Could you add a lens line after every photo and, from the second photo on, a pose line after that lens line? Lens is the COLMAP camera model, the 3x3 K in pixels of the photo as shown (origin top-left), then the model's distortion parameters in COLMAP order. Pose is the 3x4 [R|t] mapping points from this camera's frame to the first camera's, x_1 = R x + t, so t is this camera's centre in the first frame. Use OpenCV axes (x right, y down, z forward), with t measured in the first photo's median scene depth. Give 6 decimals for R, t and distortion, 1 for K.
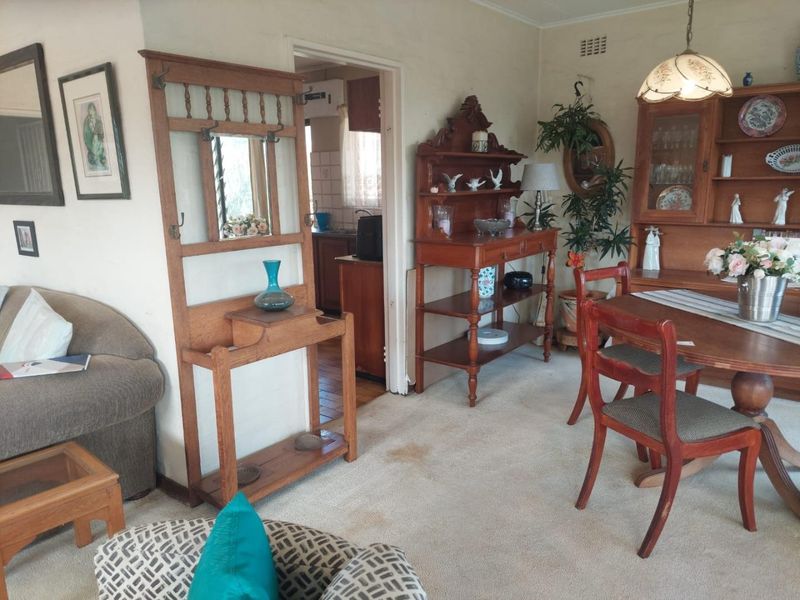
lens RADIAL K [[580.1, 0, 399.0], [0, 580.1, 309.3], [0, 0, 1]] dist [0.066100, -0.061738]
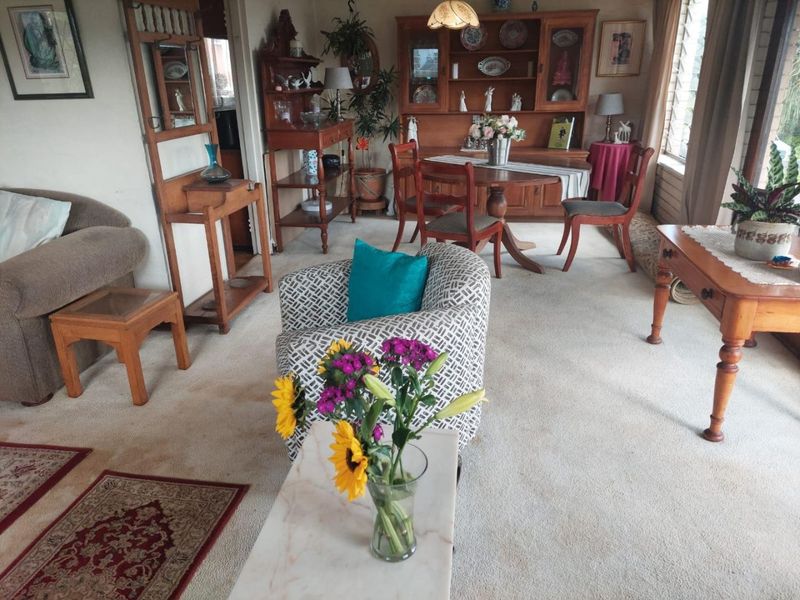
lens RADIAL K [[580.1, 0, 399.0], [0, 580.1, 309.3], [0, 0, 1]] dist [0.066100, -0.061738]
pose [[0.873937, -0.180772, 0.451172, -0.361847], [0.108724, 0.977449, 0.181034, 0.063992], [-0.473723, -0.109159, 0.873883, -0.300710]]
